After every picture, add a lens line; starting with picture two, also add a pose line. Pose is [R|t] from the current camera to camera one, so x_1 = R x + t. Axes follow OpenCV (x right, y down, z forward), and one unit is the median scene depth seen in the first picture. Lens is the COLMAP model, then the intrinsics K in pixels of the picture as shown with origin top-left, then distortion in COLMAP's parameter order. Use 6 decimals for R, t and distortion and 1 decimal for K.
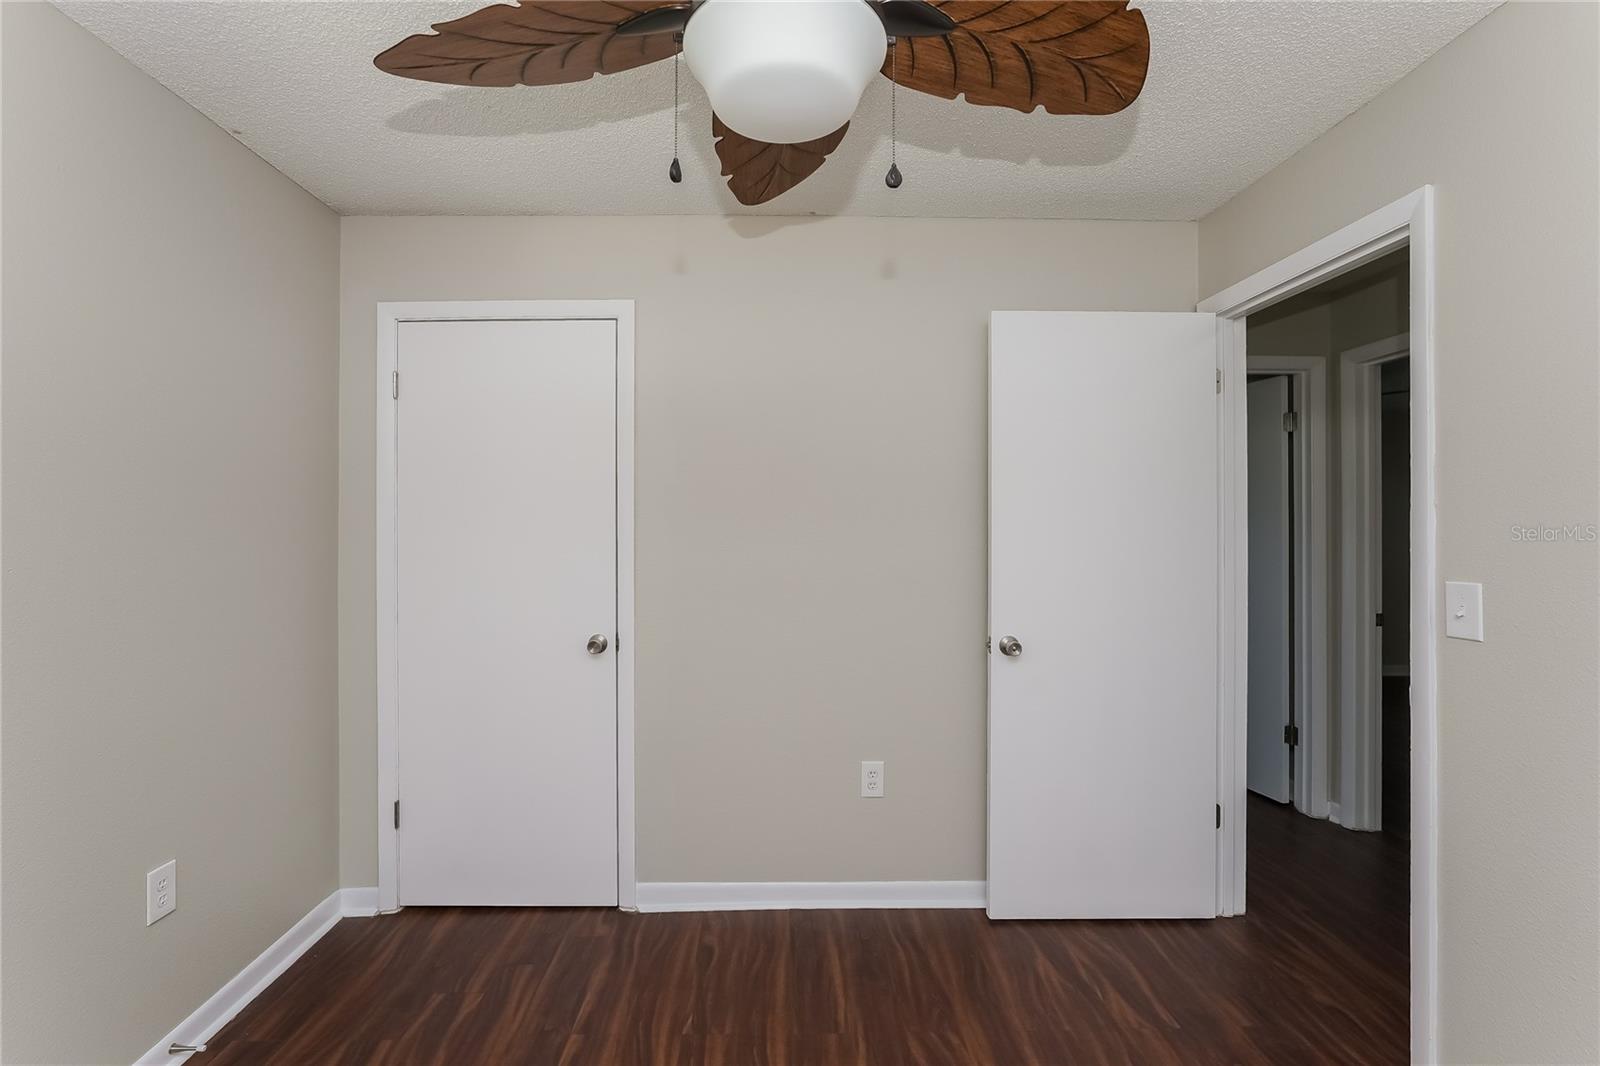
lens RADIAL K [[741.5, 0, 798.7], [0, 741.5, 524.2], [0, 0, 1]] dist [-0.004135, -0.000212]
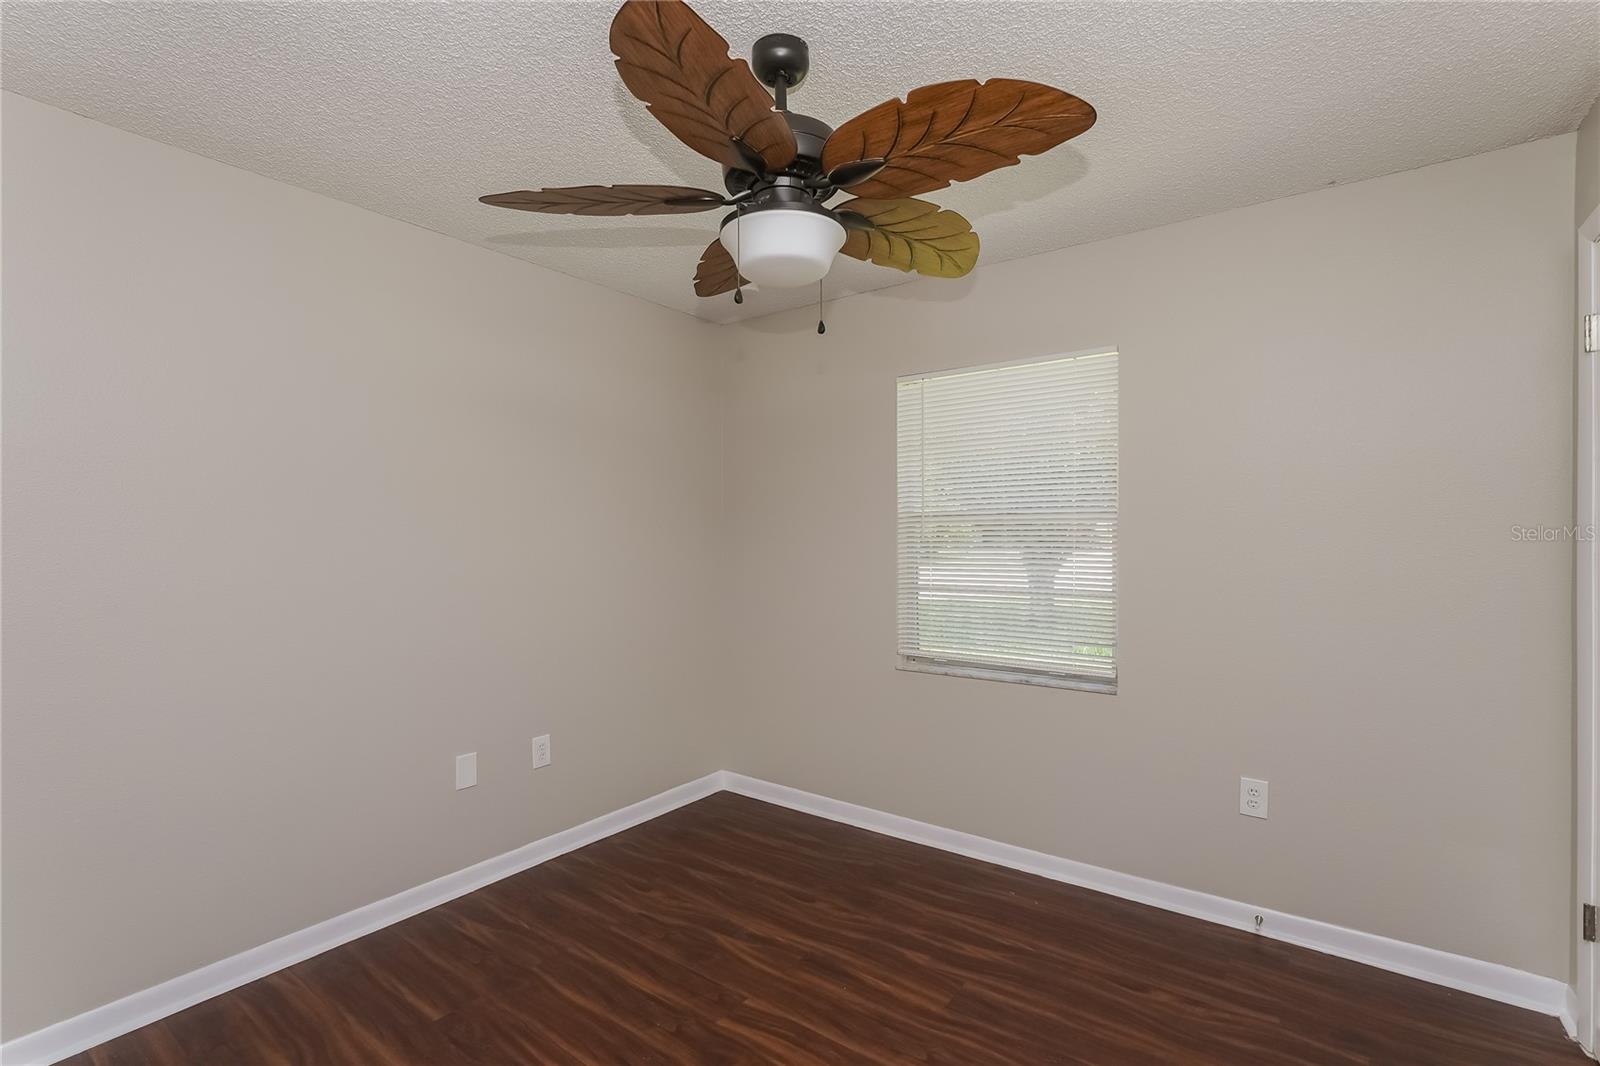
lens RADIAL K [[741.5, 0, 802.1], [0, 741.5, 535.2], [0, 0, 1]] dist [-0.004135, -0.000212]
pose [[-0.627730, 0.004582, -0.778417, 1.019925], [0.002764, 0.999989, 0.003657, 0.012561], [0.778426, 0.000144, -0.627736, 1.710227]]
